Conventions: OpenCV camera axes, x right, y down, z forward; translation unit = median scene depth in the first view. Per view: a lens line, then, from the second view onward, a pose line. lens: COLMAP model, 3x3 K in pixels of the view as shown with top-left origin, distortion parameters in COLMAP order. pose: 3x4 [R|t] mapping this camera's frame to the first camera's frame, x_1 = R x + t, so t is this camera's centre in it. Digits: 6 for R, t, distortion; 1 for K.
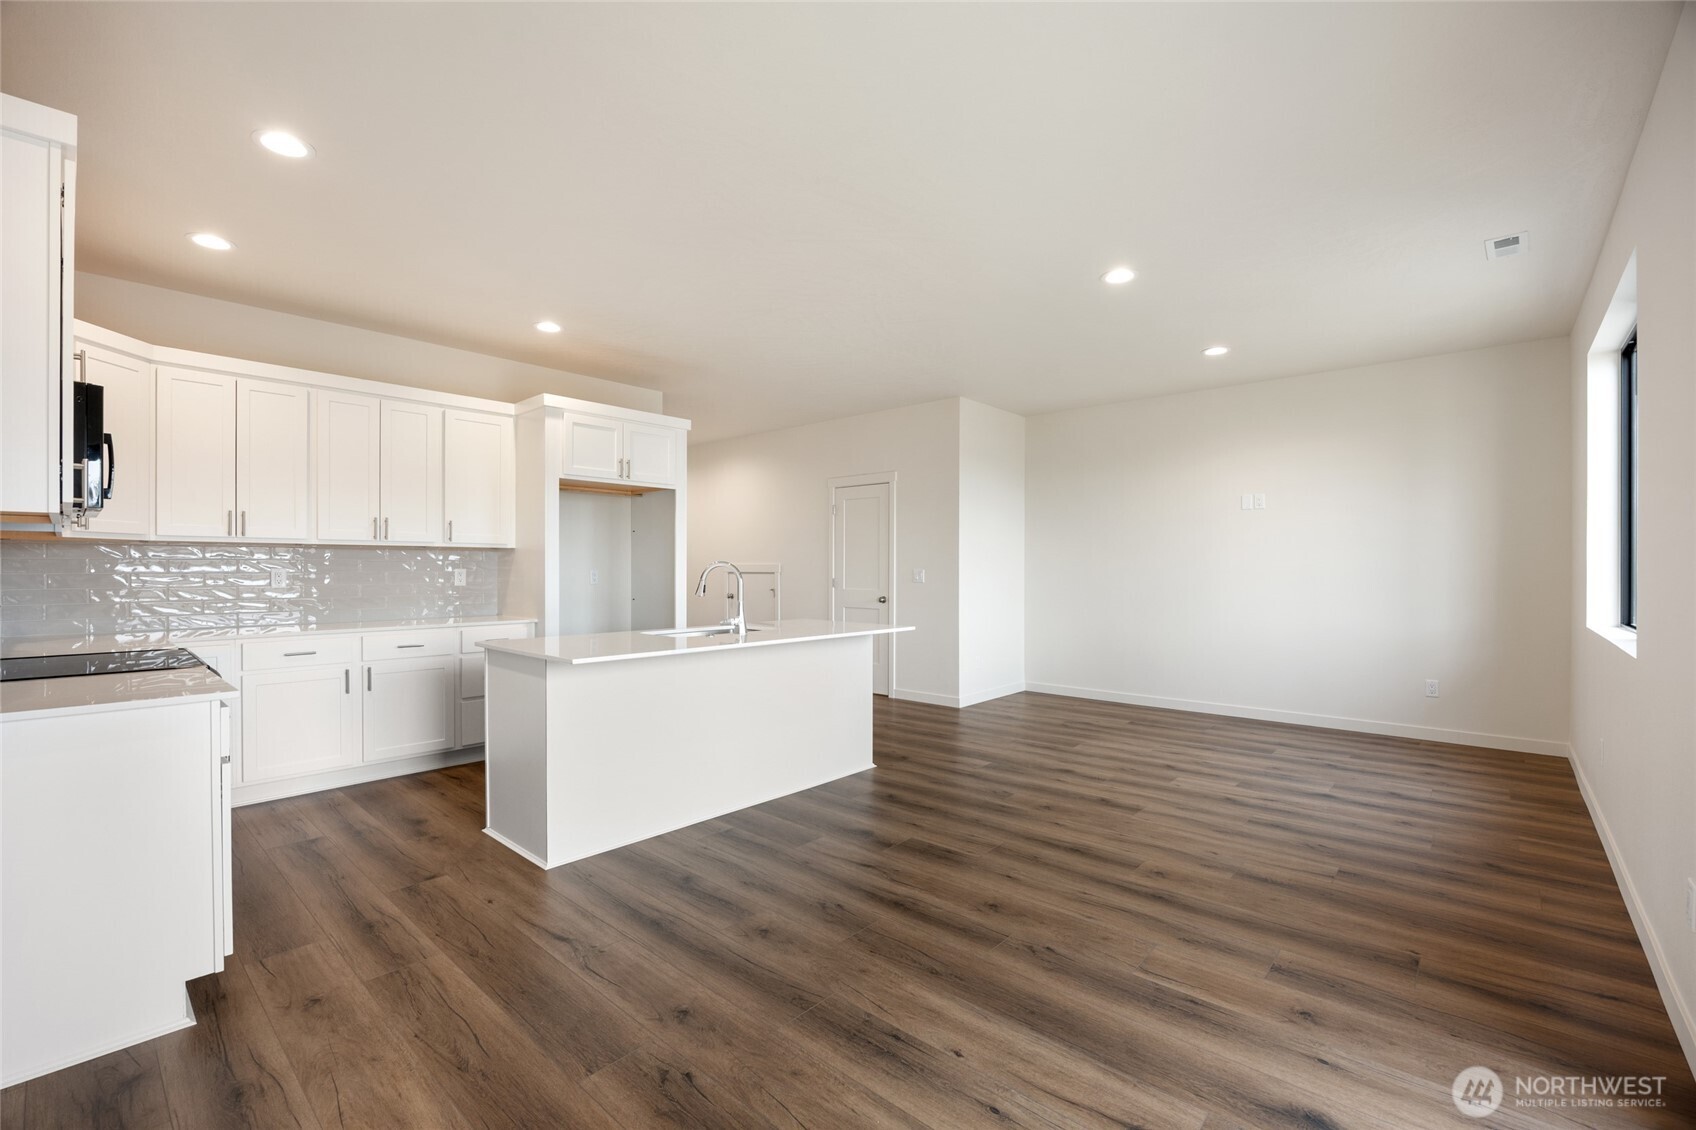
lens RADIAL K [[730.2, 0, 847.5], [0, 730.2, 575.3], [0, 0, 1]] dist [-0.019465, 0.001983]
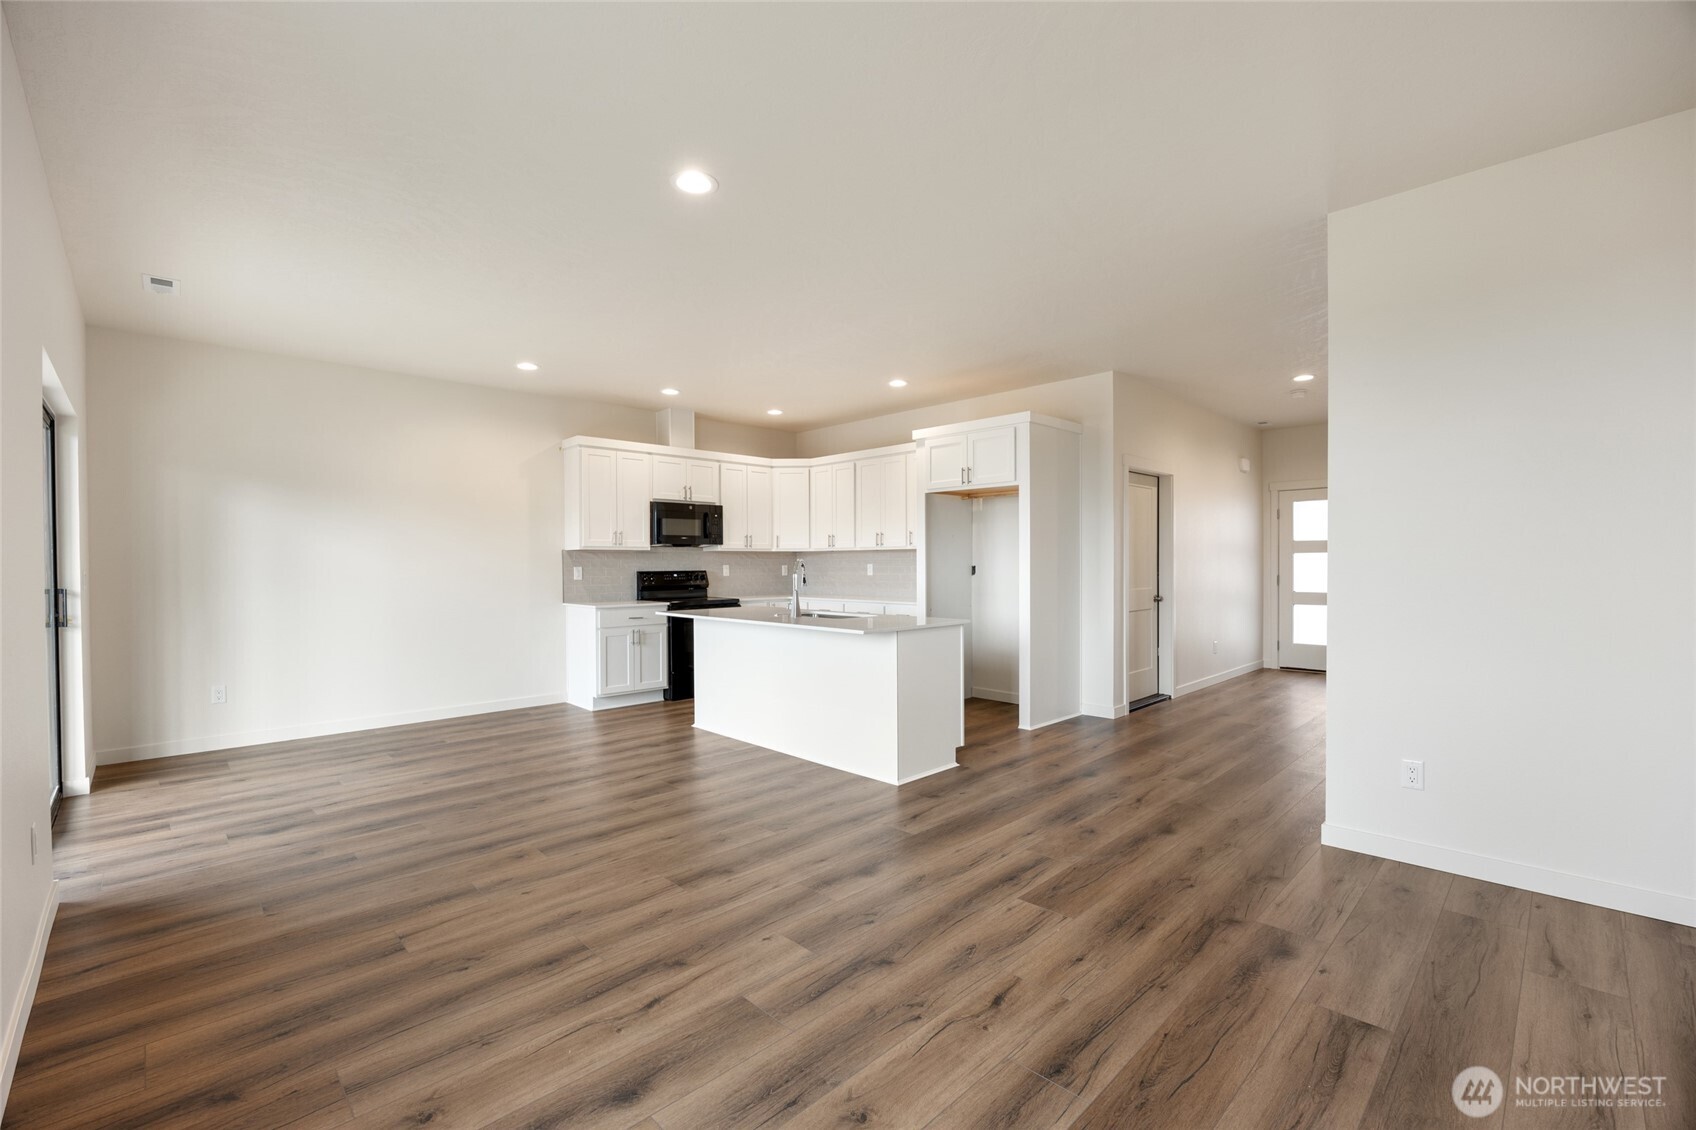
lens RADIAL K [[730.2, 0, 854.8], [0, 730.2, 576.2], [0, 0, 1]] dist [-0.019465, 0.001983]
pose [[-0.063712, 0.018507, -0.997797, 1.039845], [-0.004107, 0.999815, 0.018807, -0.013638], [0.997960, 0.005296, -0.063625, 1.118357]]
